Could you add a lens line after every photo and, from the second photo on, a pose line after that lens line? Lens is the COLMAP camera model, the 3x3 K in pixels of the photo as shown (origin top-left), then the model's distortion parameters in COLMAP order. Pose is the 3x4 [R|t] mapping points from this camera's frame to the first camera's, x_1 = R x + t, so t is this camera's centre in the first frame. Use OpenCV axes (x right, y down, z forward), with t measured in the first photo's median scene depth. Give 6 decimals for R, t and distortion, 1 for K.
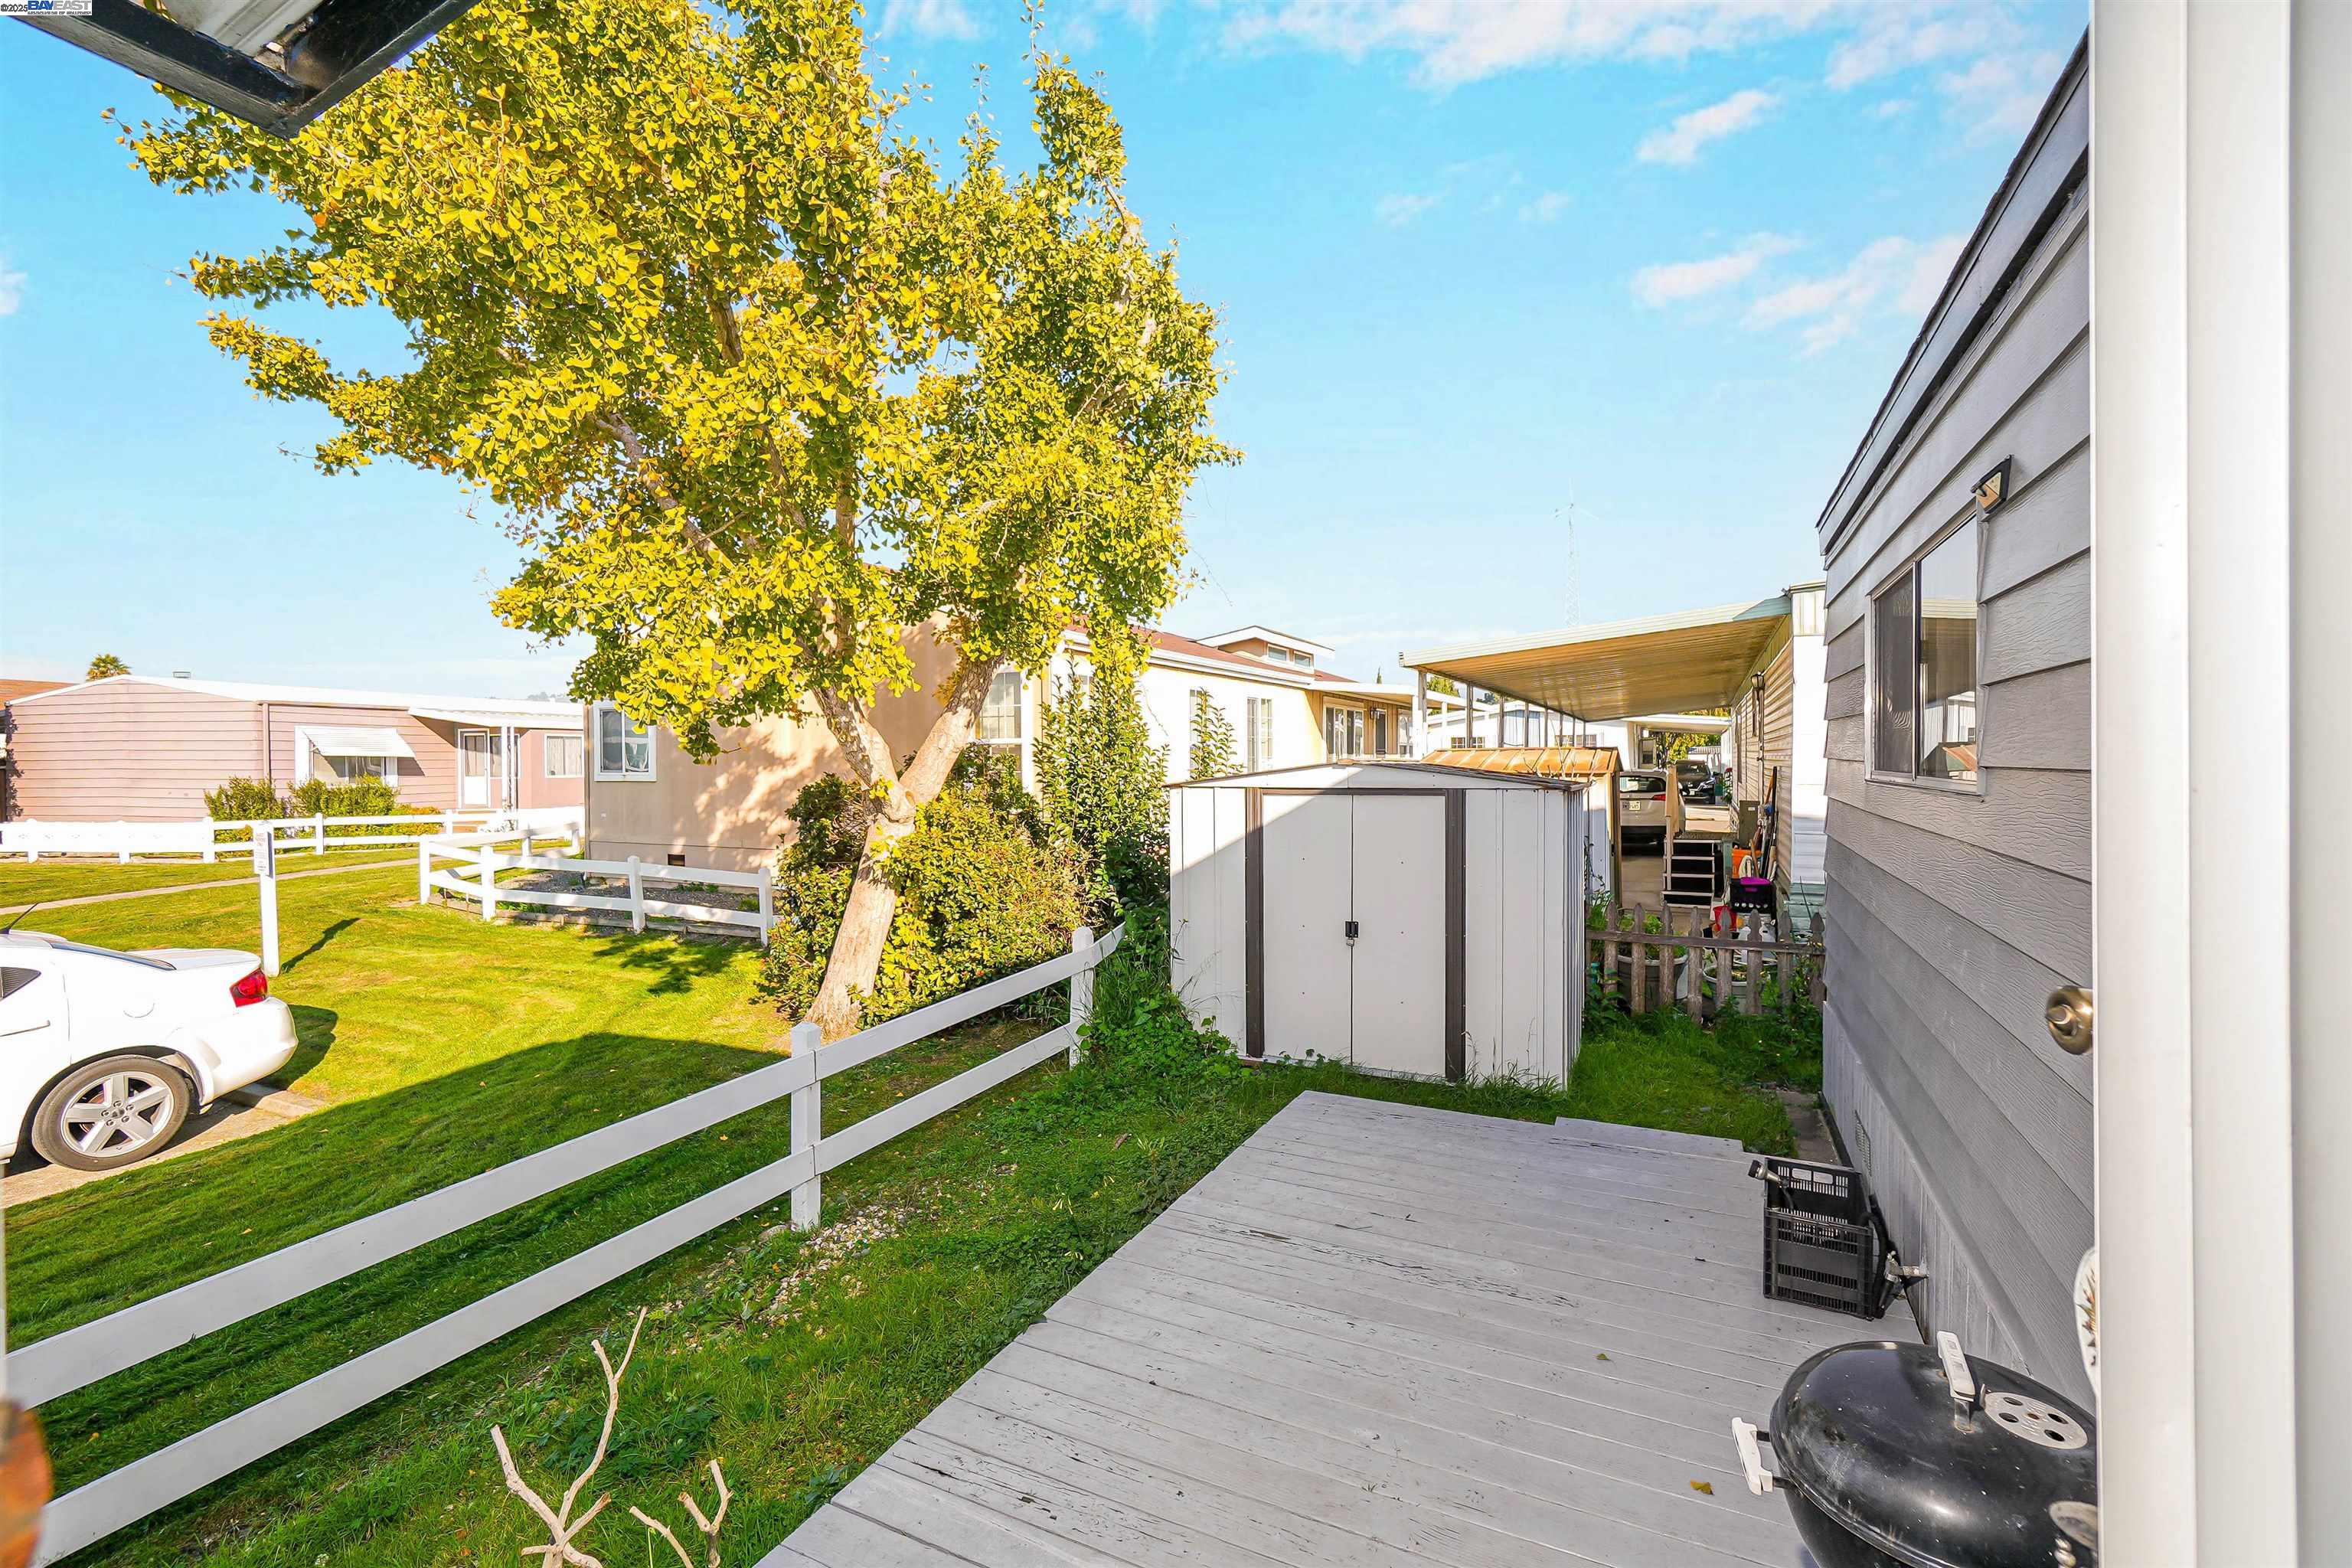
lens RADIAL K [[1015.7, 0, 1173.8], [0, 1015.7, 772.7], [0, 0, 1]] dist [-0.001942, 0.000505]
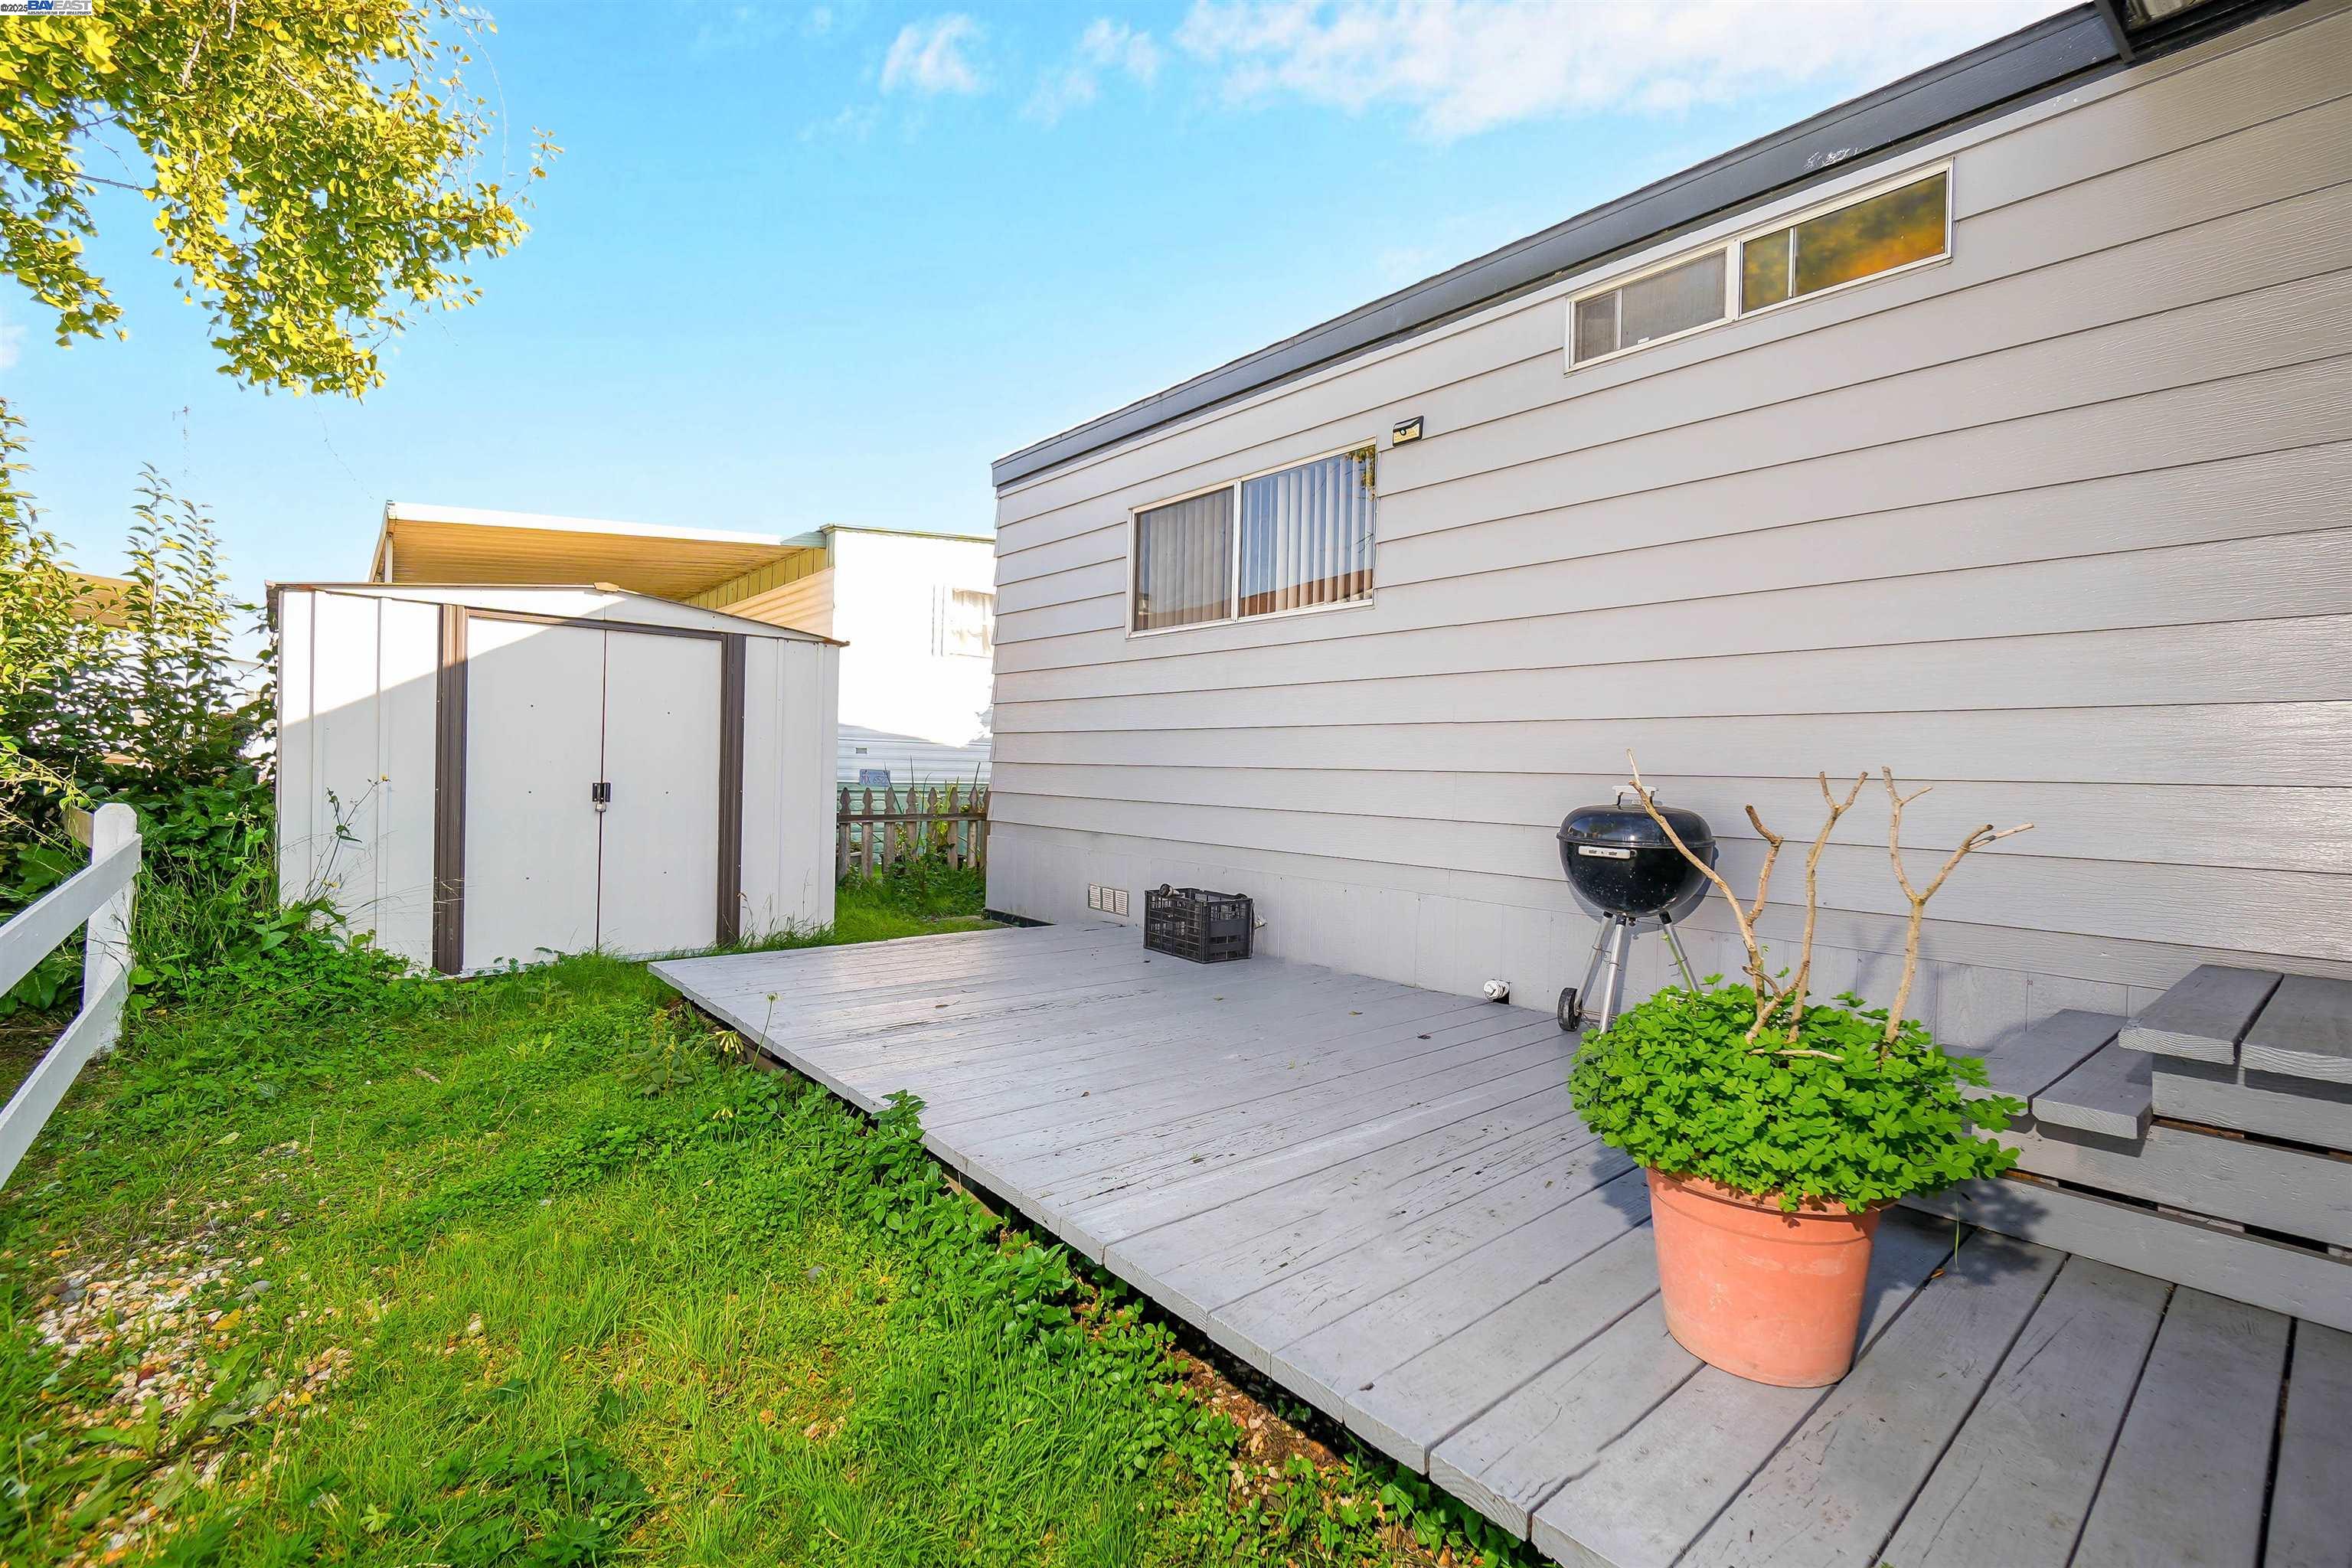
lens RADIAL K [[1015.7, 0, 1173.8], [0, 1015.7, 772.7], [0, 0, 1]] dist [-0.001942, 0.000505]
pose [[0.399259, 0.011405, 0.916767, -0.384891], [-0.017951, 0.999828, -0.004621, 0.129299], [-0.916662, -0.014612, 0.399395, 0.235022]]
